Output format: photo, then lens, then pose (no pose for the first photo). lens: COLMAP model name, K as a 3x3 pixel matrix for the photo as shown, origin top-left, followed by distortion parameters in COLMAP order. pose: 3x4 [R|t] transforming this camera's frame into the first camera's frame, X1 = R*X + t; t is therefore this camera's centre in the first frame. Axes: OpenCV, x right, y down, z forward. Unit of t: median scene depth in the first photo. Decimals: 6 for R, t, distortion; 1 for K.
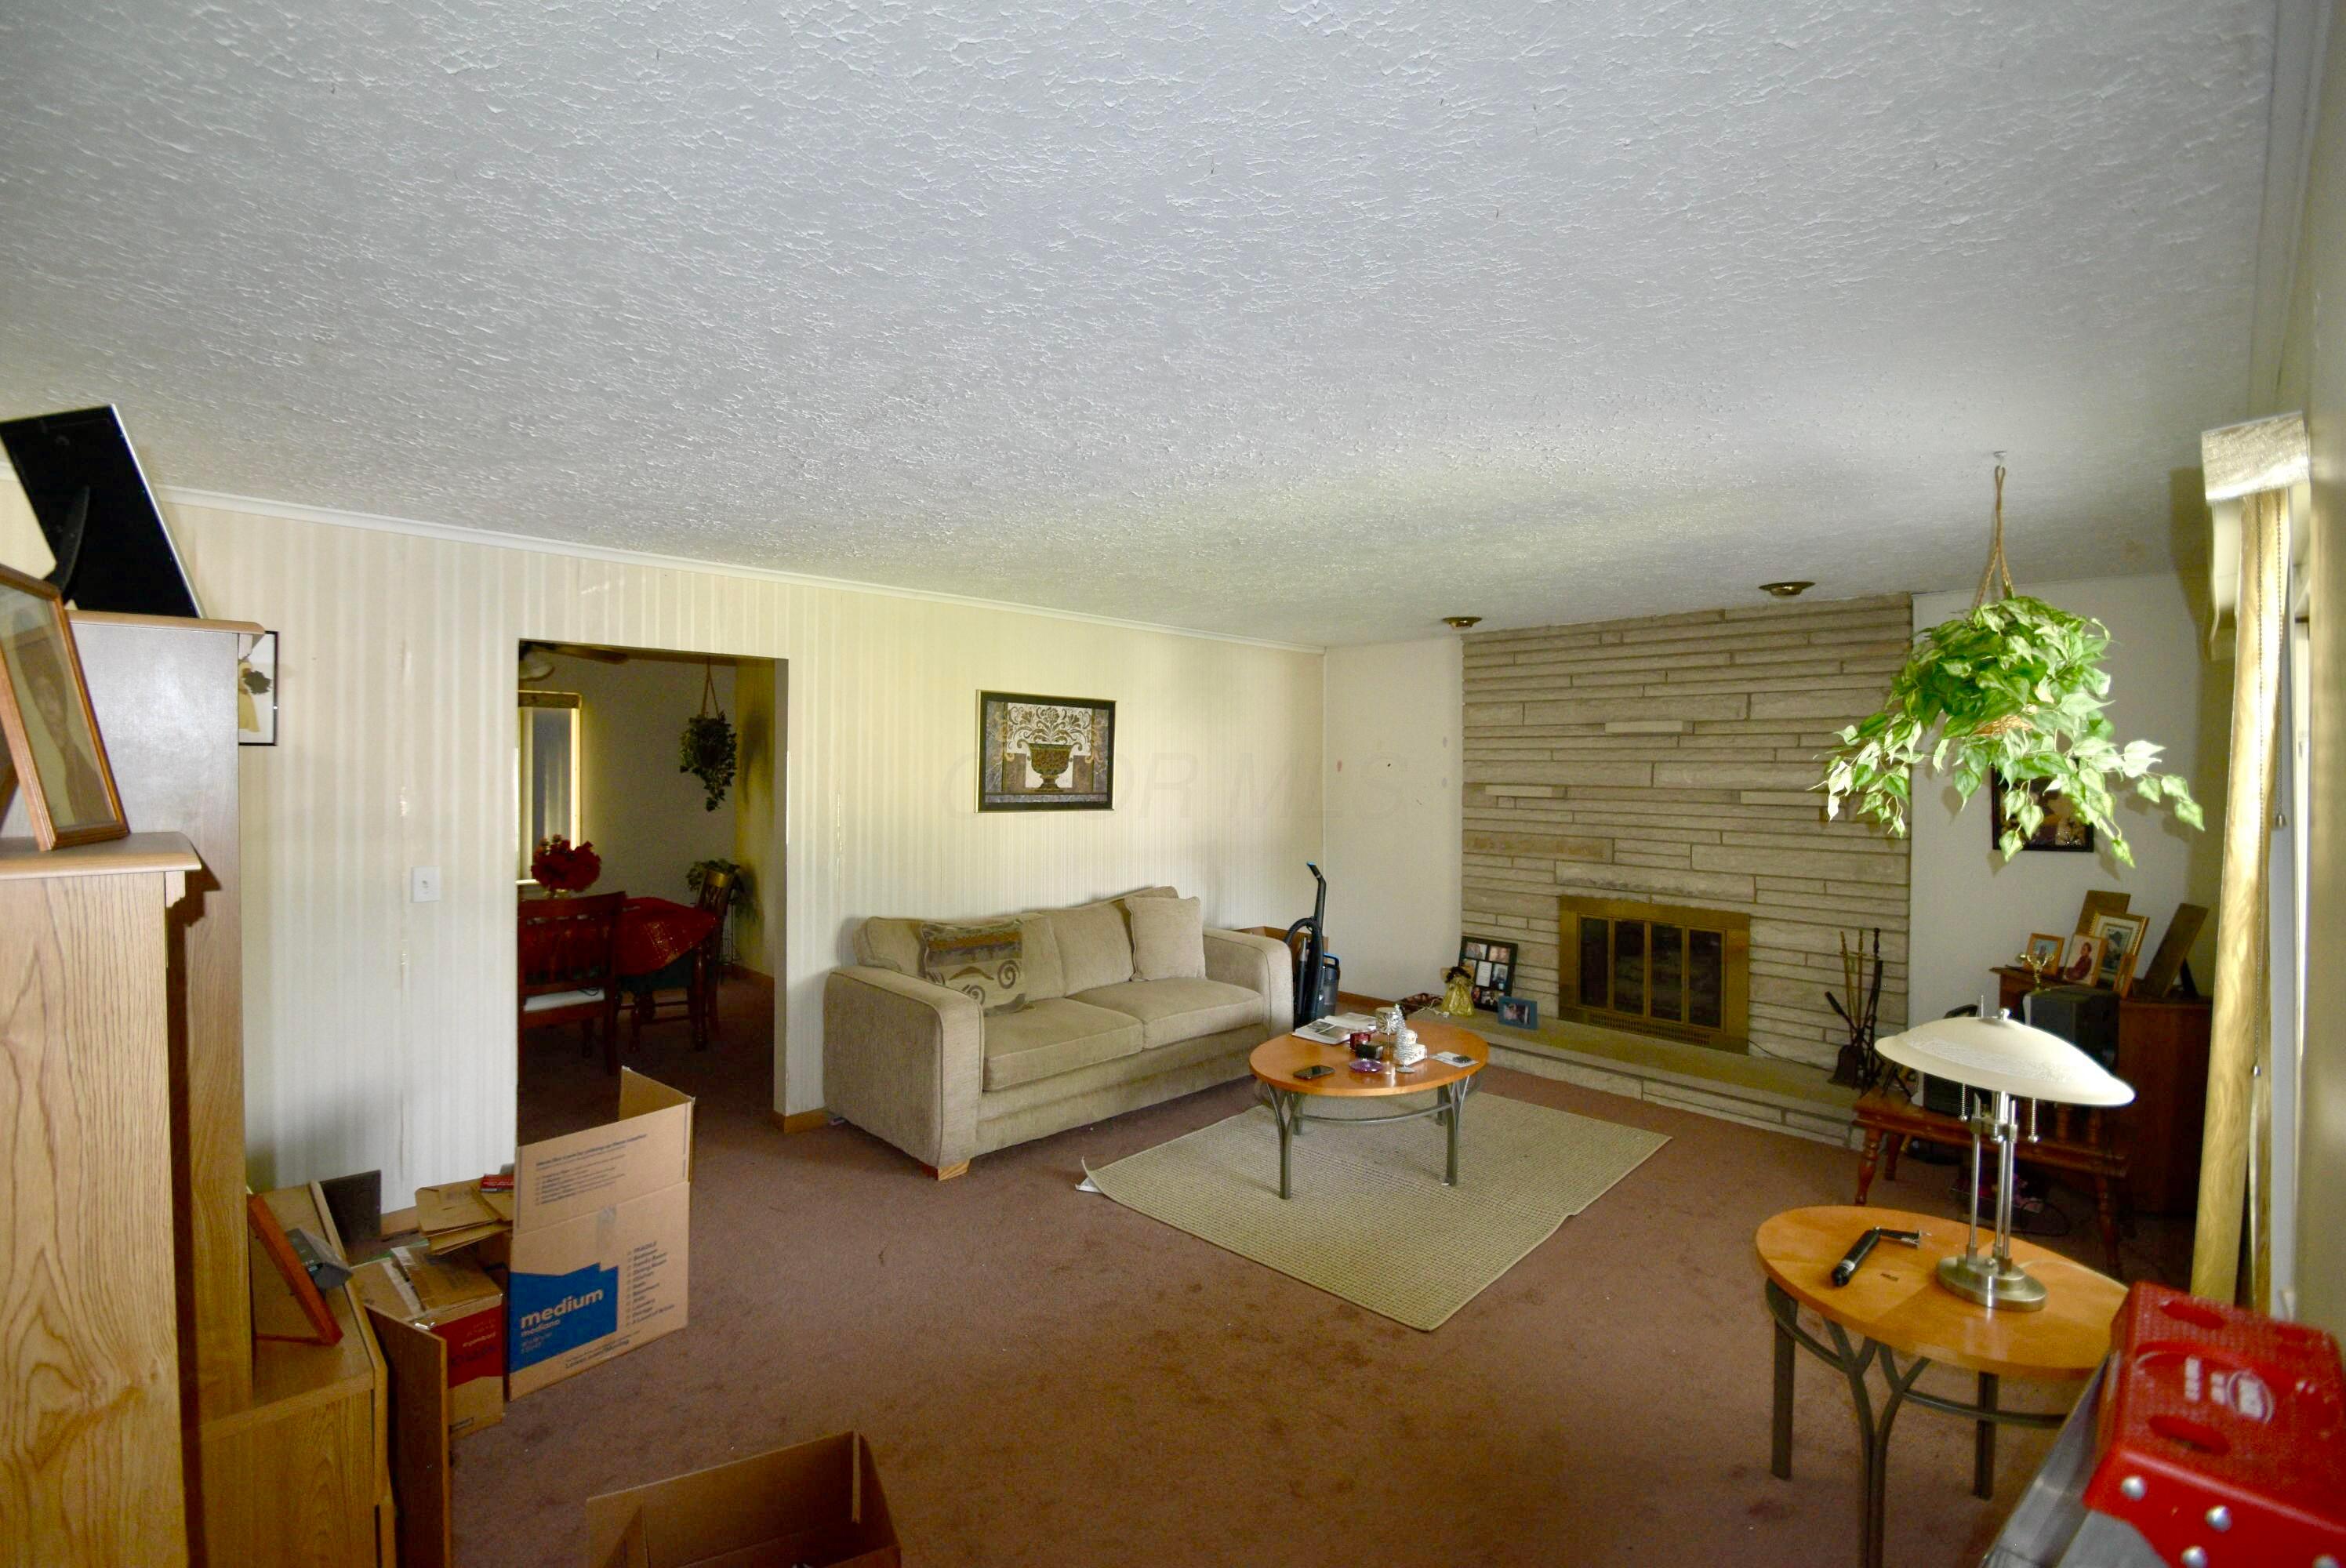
lens RADIAL K [[1019.0, 0, 1165.2], [0, 1019.0, 780.8], [0, 0, 1]] dist [0.000240, -0.000019]
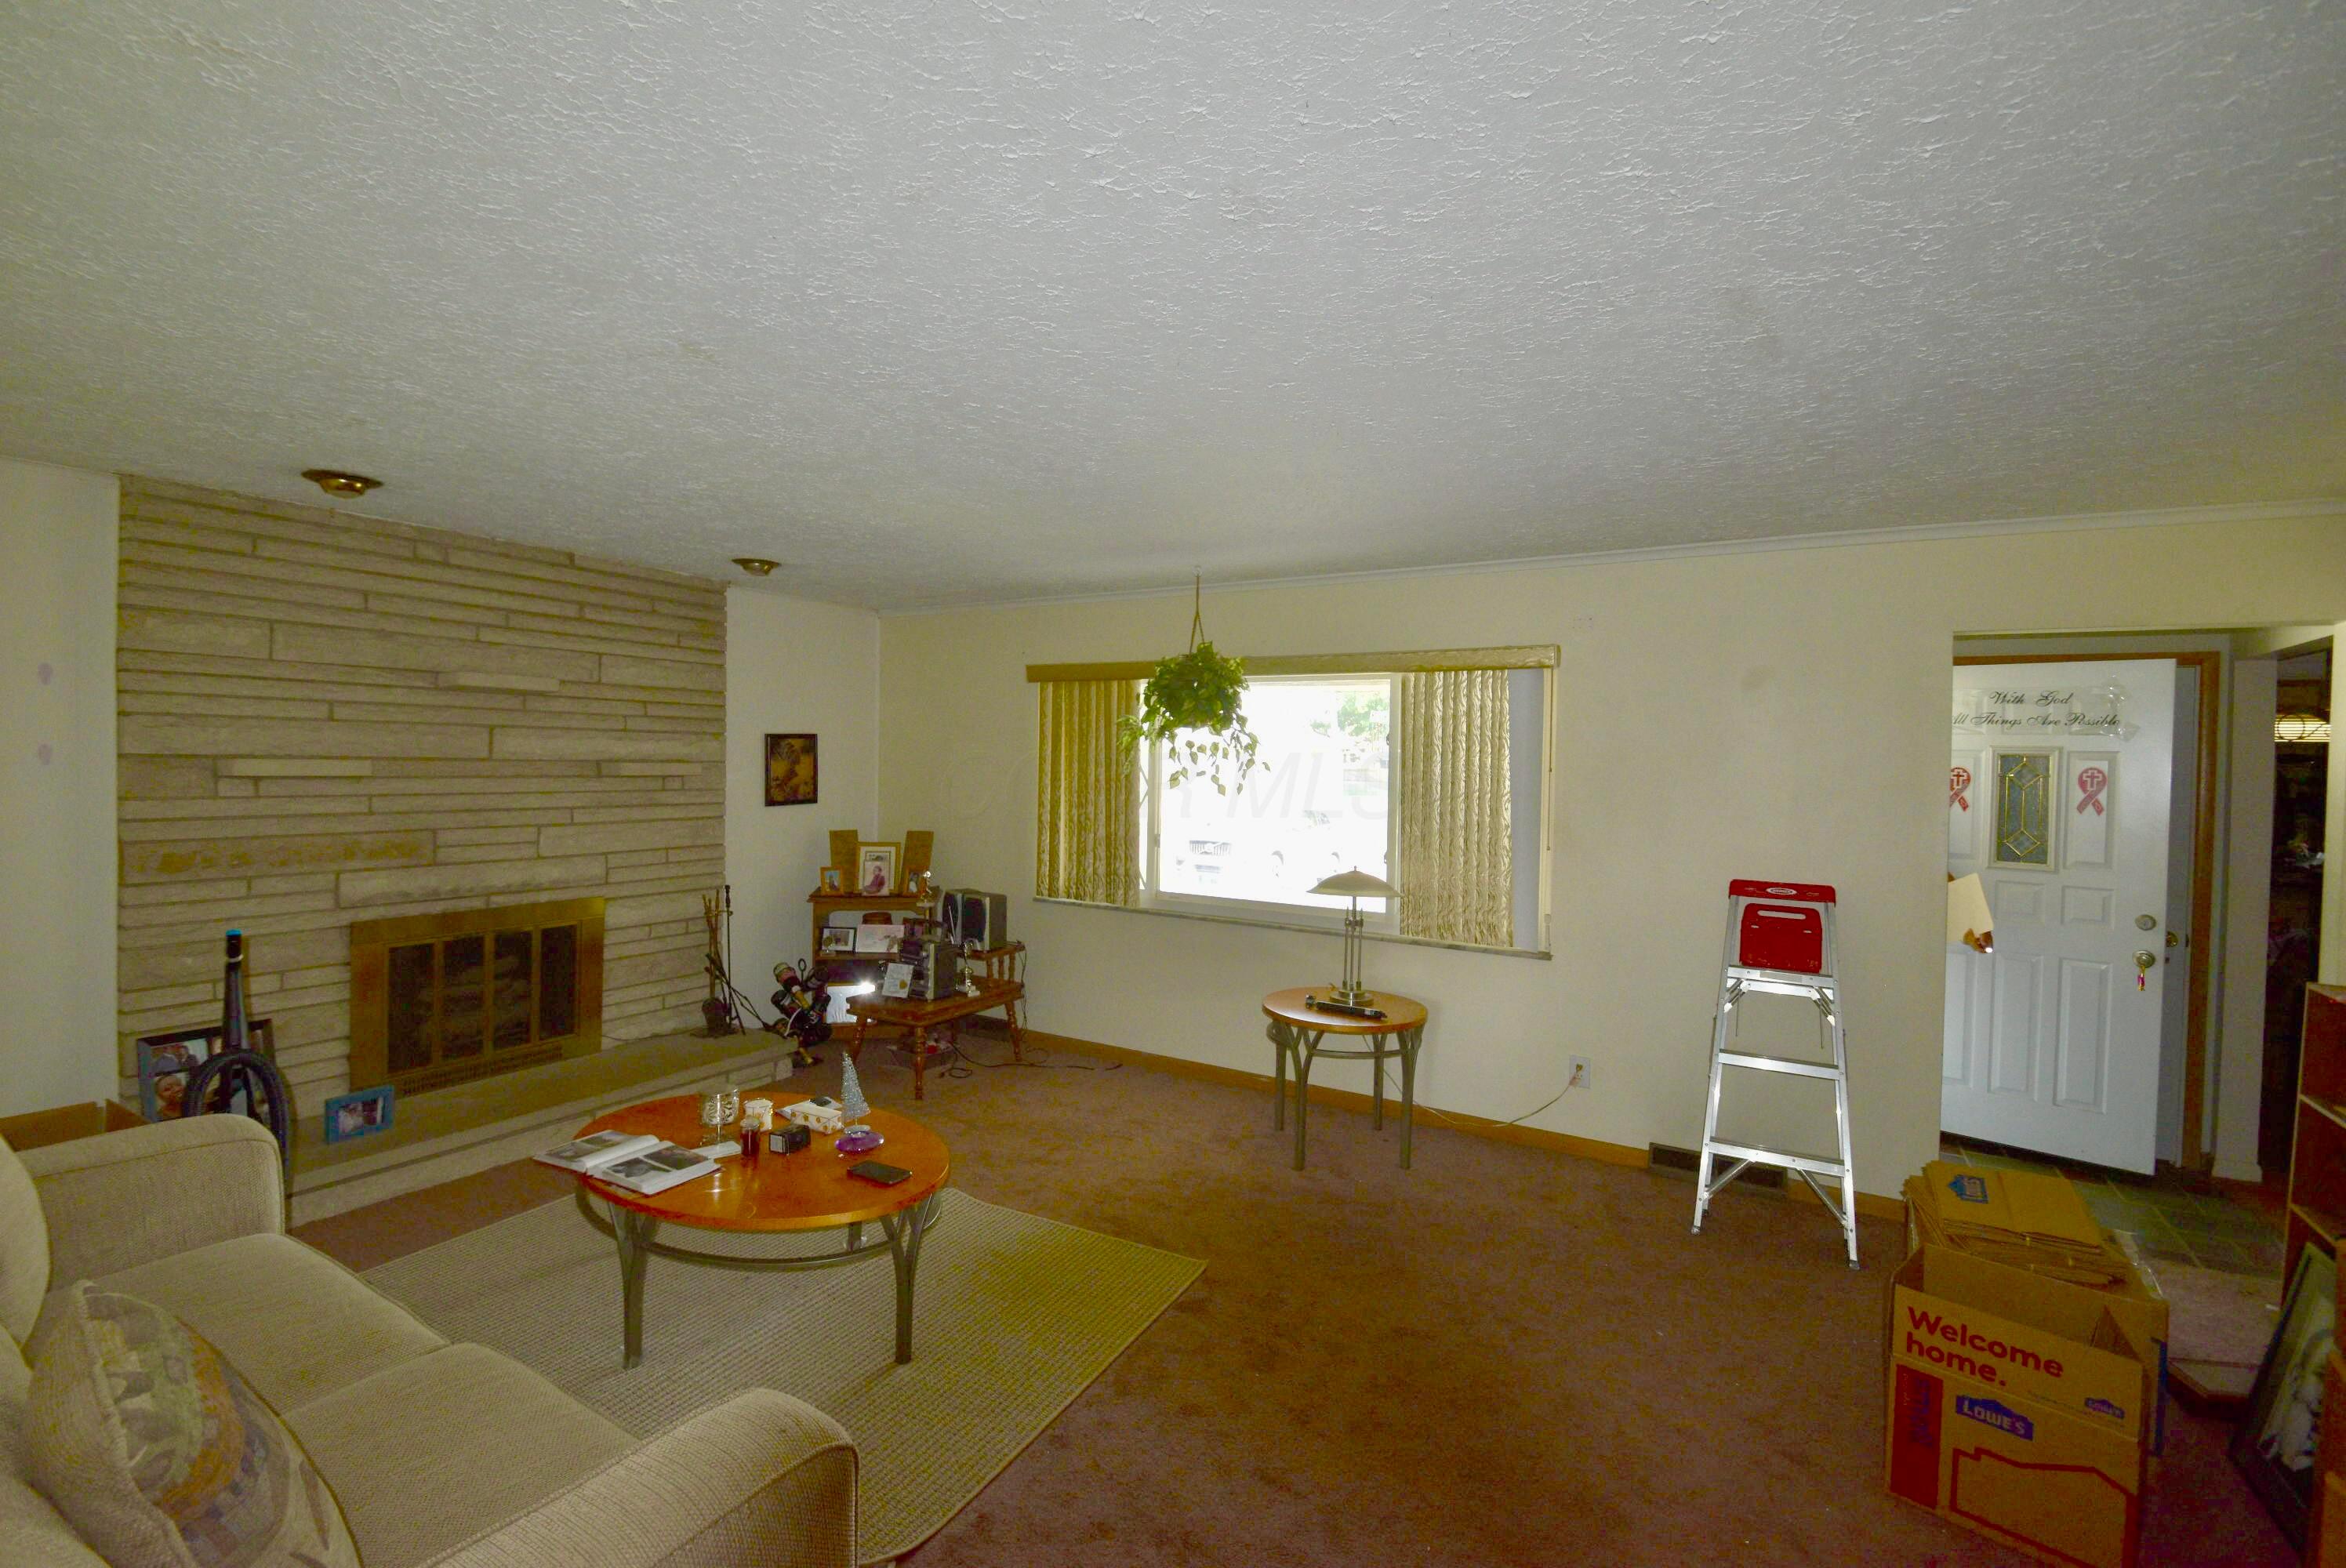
lens RADIAL K [[1019.0, 0, 1165.3], [0, 1019.0, 779.7], [0, 0, 1]] dist [0.000240, -0.000019]
pose [[-0.249170, -0.033341, 0.967886, -0.405131], [-0.005922, 0.999441, 0.032904, -0.006396], [-0.968442, 0.002467, -0.249228, 0.695487]]
